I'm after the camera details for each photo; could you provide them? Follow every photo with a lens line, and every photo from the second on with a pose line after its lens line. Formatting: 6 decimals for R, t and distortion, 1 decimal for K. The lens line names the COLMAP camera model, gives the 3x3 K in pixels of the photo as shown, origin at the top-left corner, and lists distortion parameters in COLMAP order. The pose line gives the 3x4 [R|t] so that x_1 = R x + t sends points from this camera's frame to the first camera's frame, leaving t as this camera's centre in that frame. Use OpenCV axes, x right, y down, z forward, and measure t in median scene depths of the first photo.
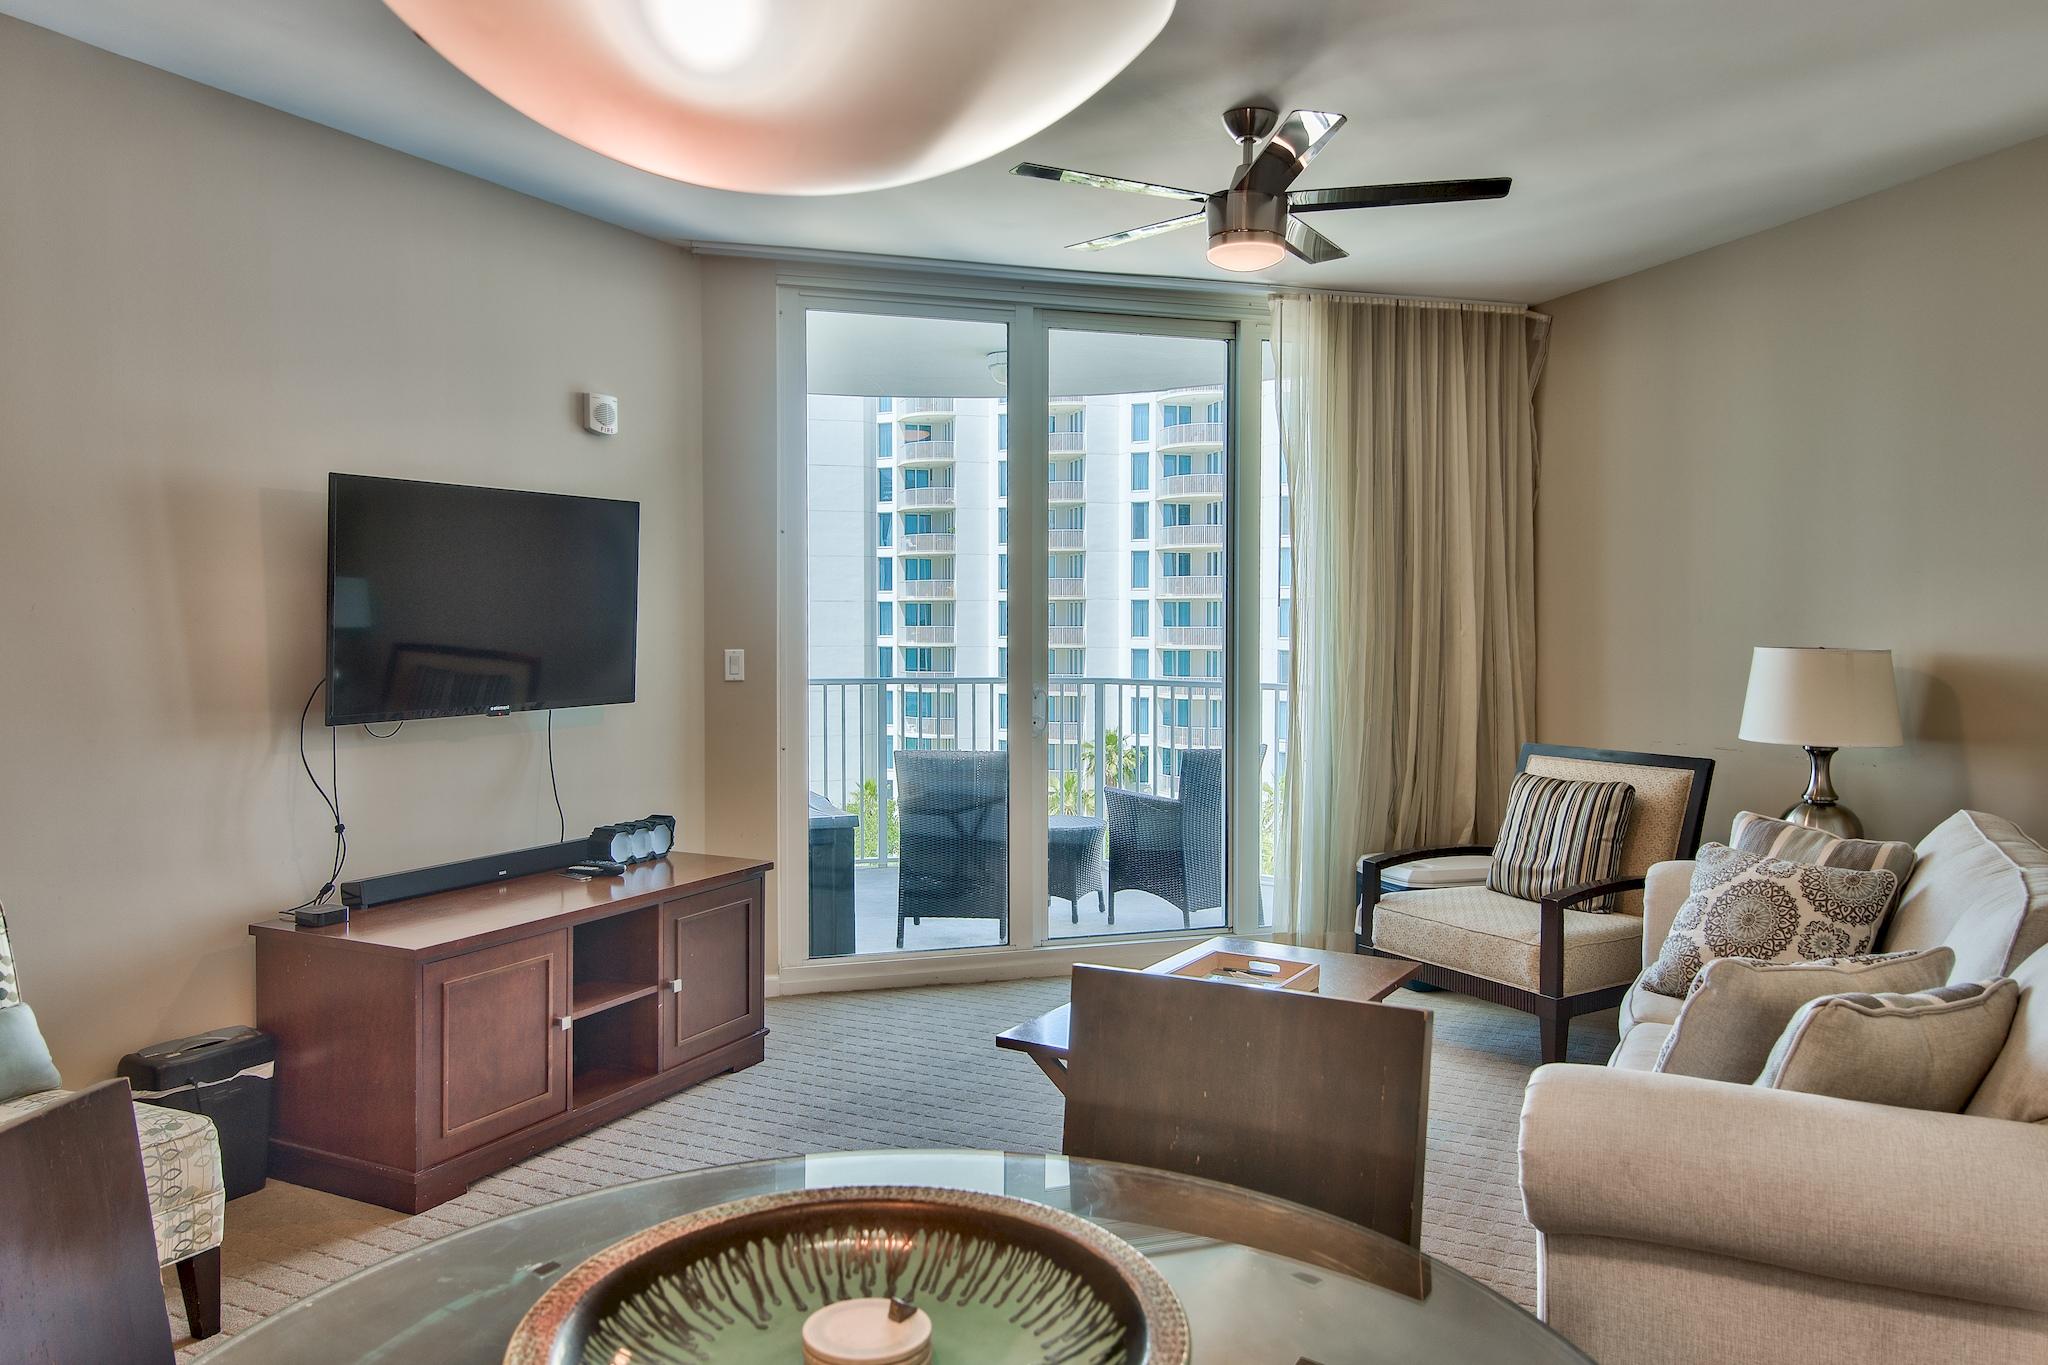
lens RADIAL K [[1401.3, 0, 1069.6], [0, 1401.3, 633.5], [0, 0, 1]] dist [0.046576, 0.001250]
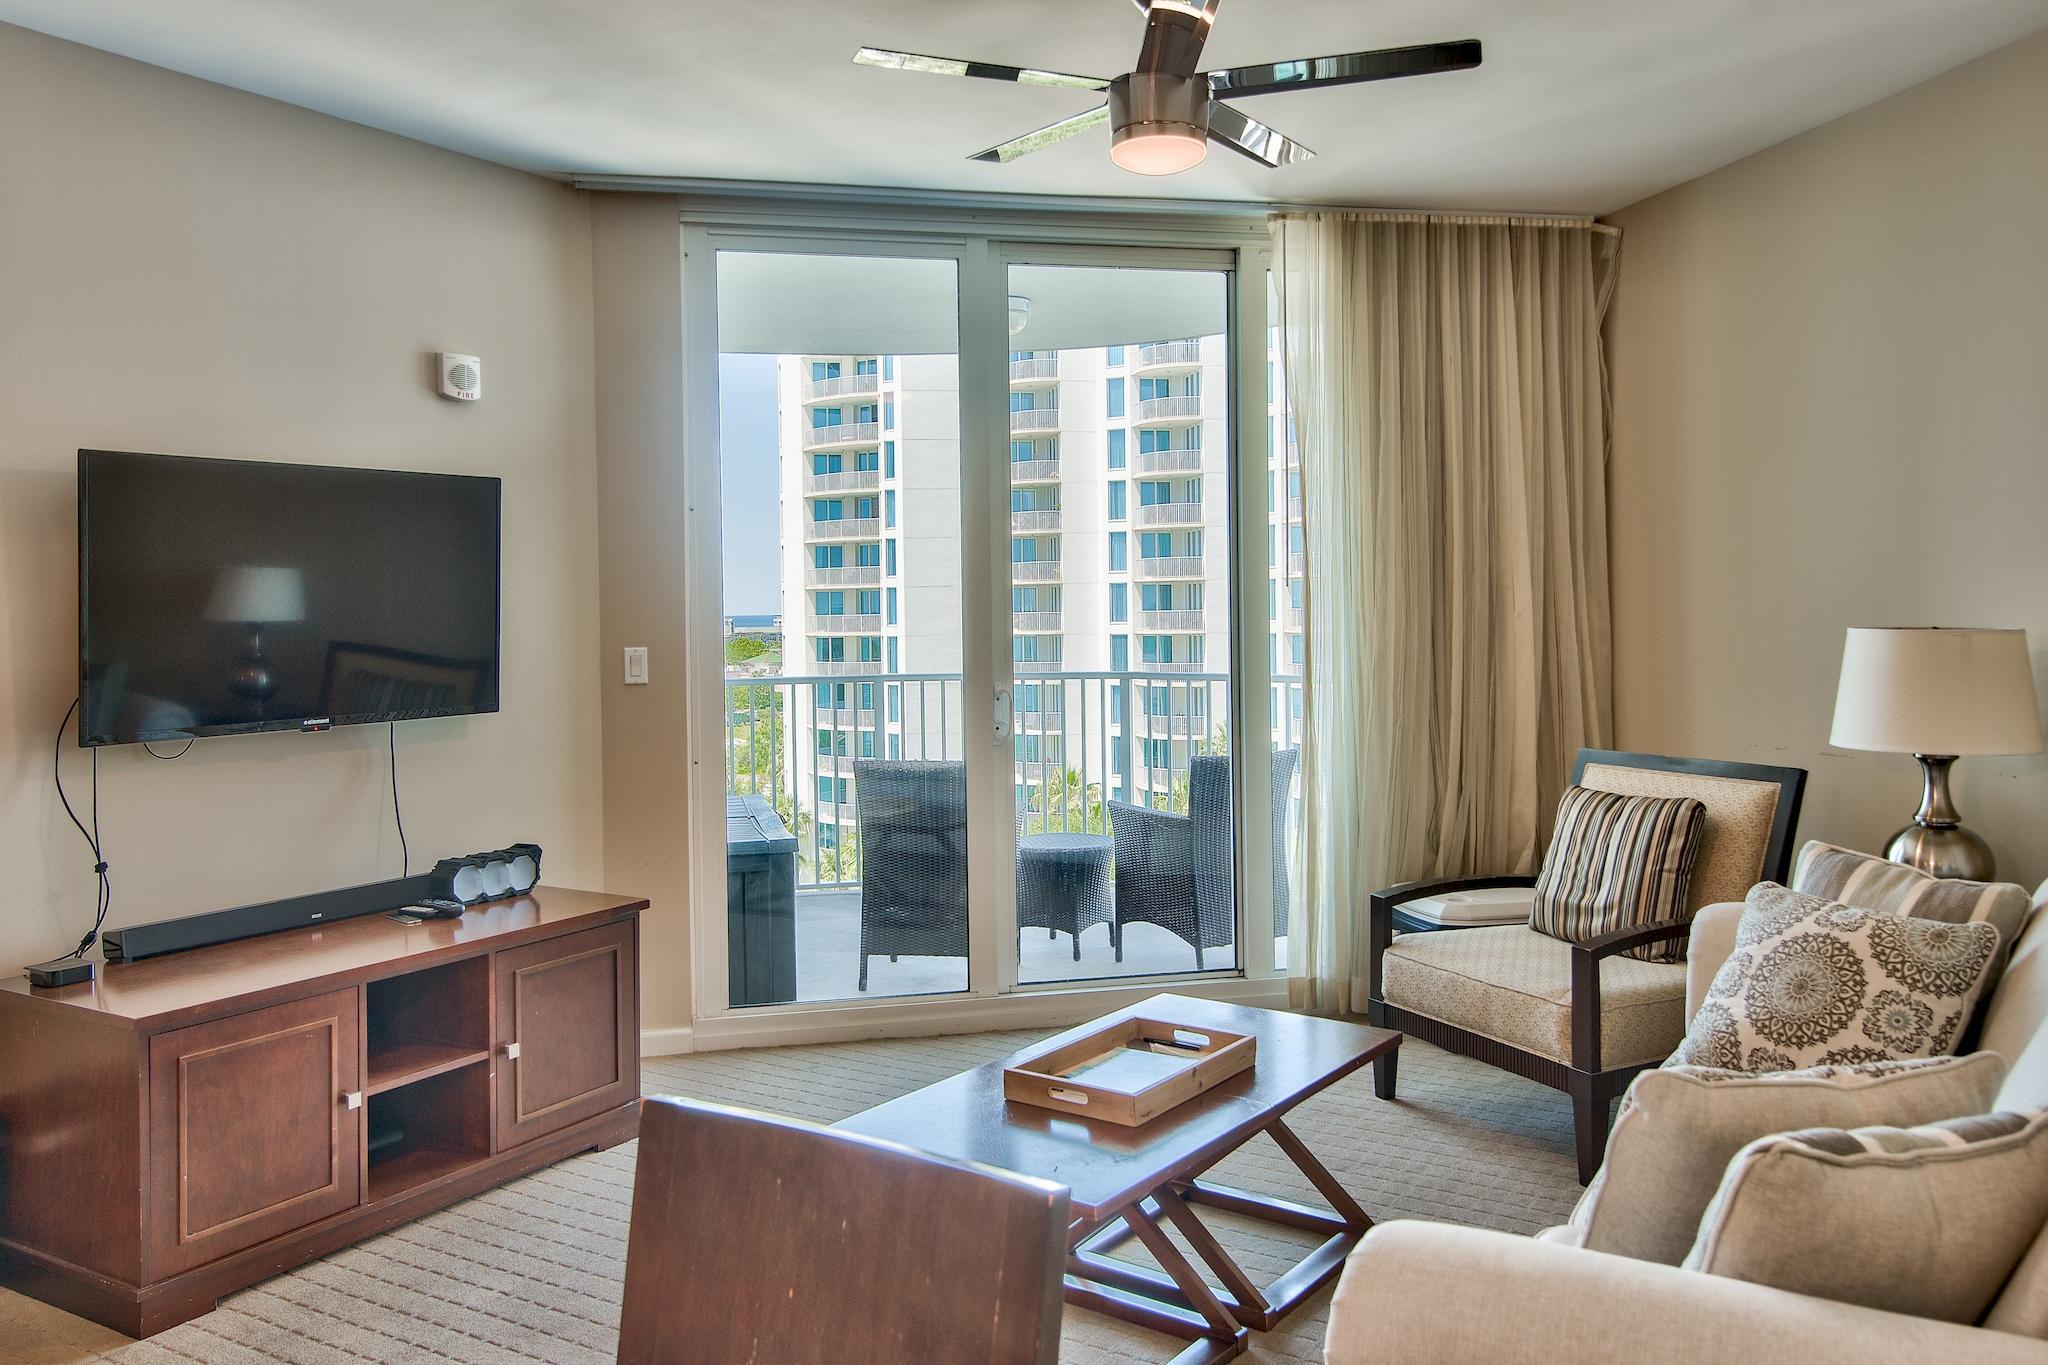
lens RADIAL K [[1536.9, 0, 1055.6], [0, 1536.9, 609.5], [0, 0, 1]] dist [0.037052, 0.020041]
pose [[0.996121, -0.015945, -0.086539, 0.105449], [0.015436, 0.999859, -0.006542, -0.001952], [0.086631, 0.005181, 0.996227, 0.086570]]
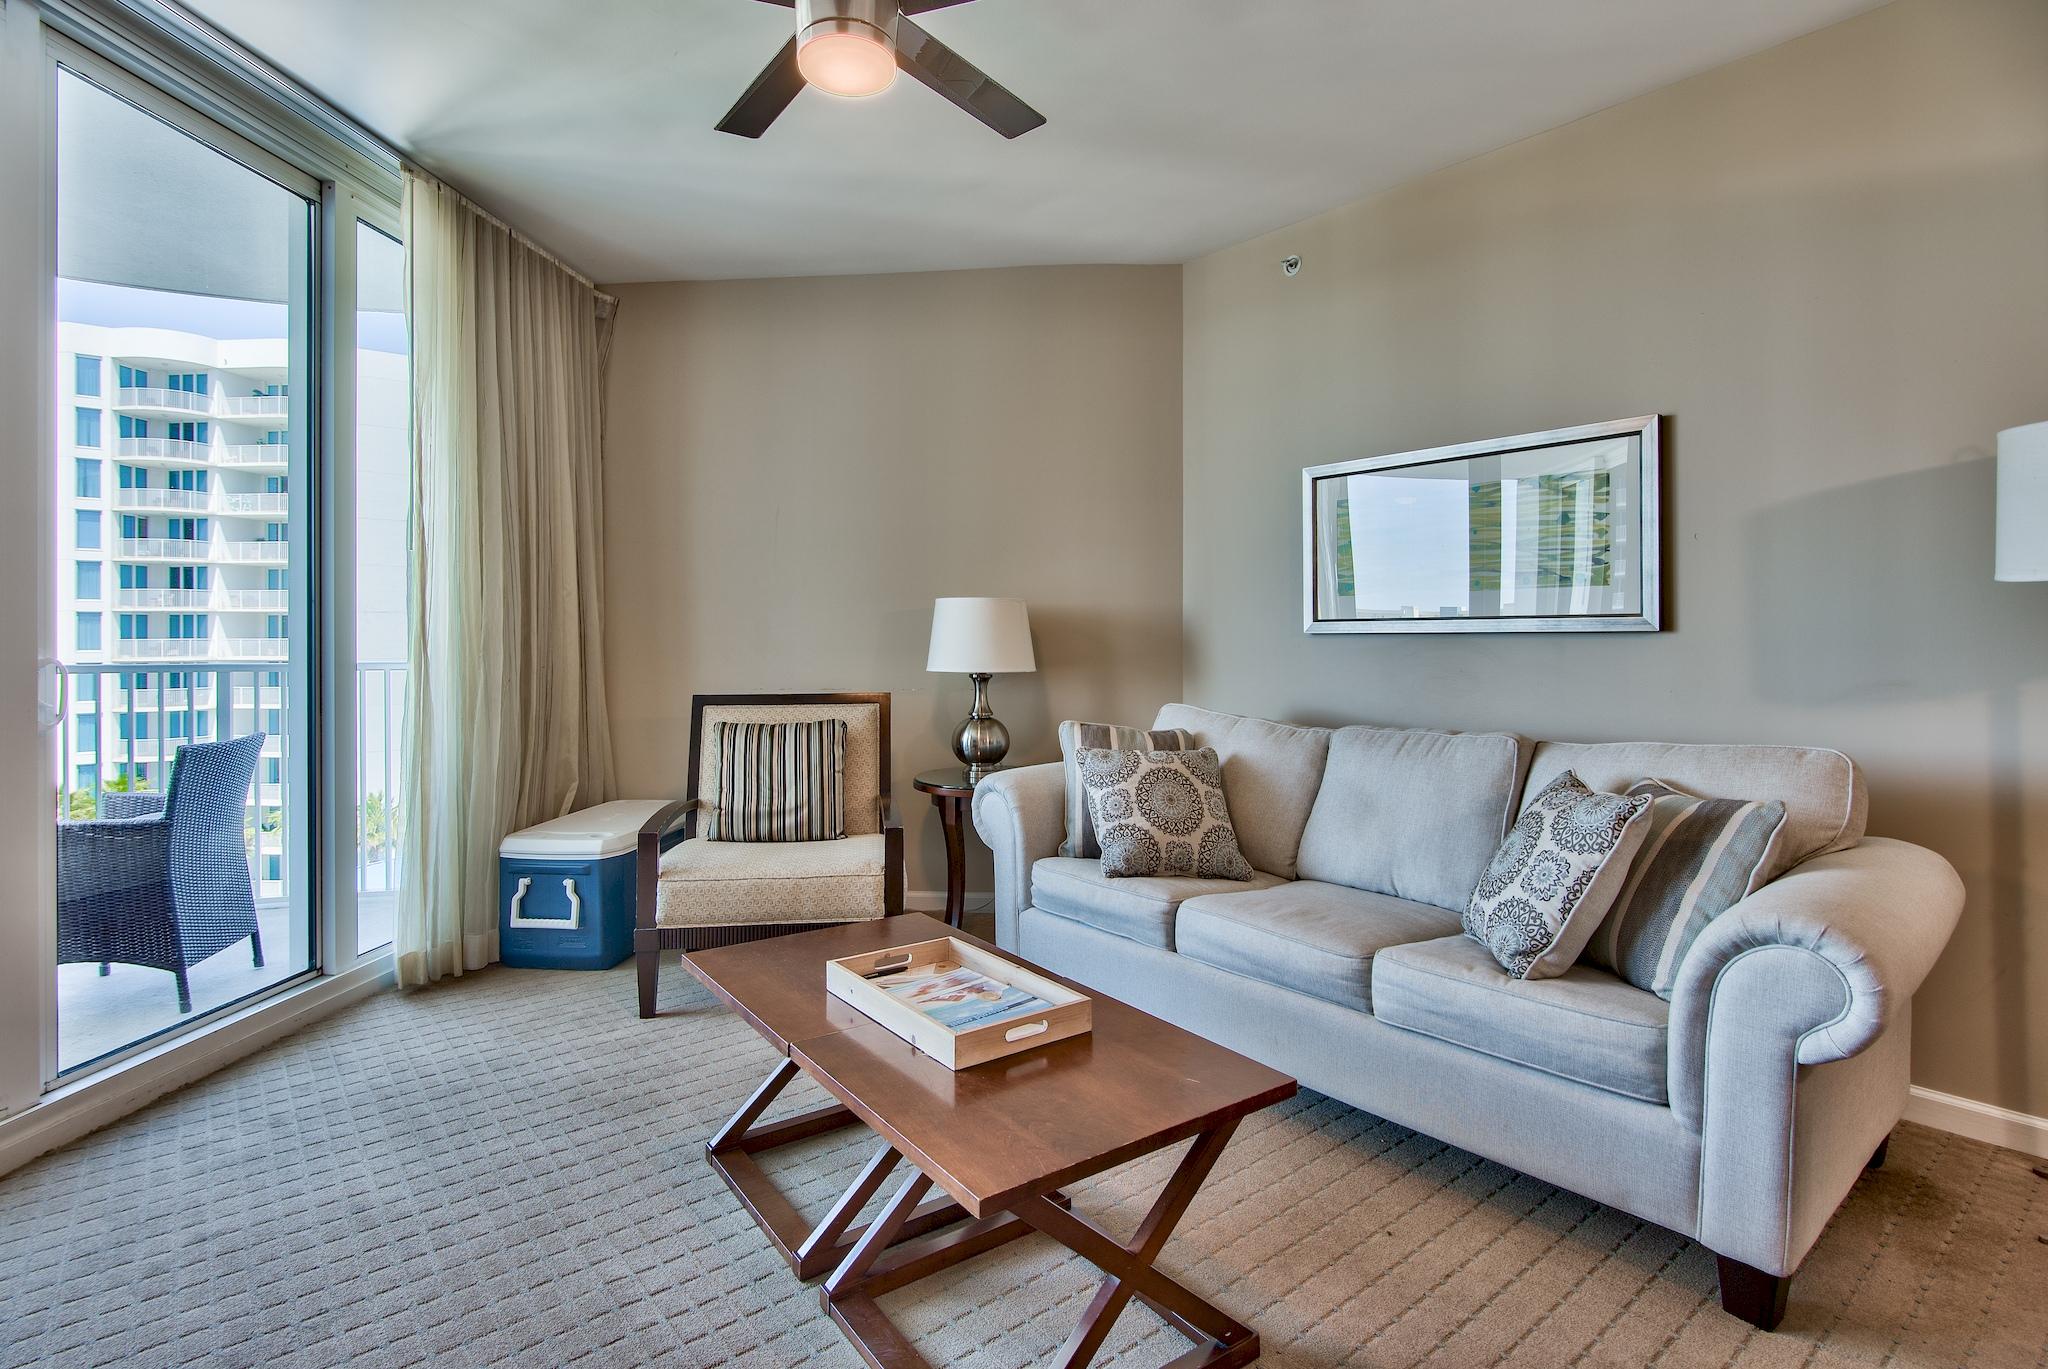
lens RADIAL K [[1002.6, 0, 986.7], [0, 1002.6, 625.1], [0, 0, 1]] dist [-0.000613, -0.000385]
pose [[0.435375, 0.006619, 0.900225, -0.262777], [0.011394, 0.999852, -0.012862, 0.040847], [-0.900177, 0.015857, 0.435235, 0.524864]]
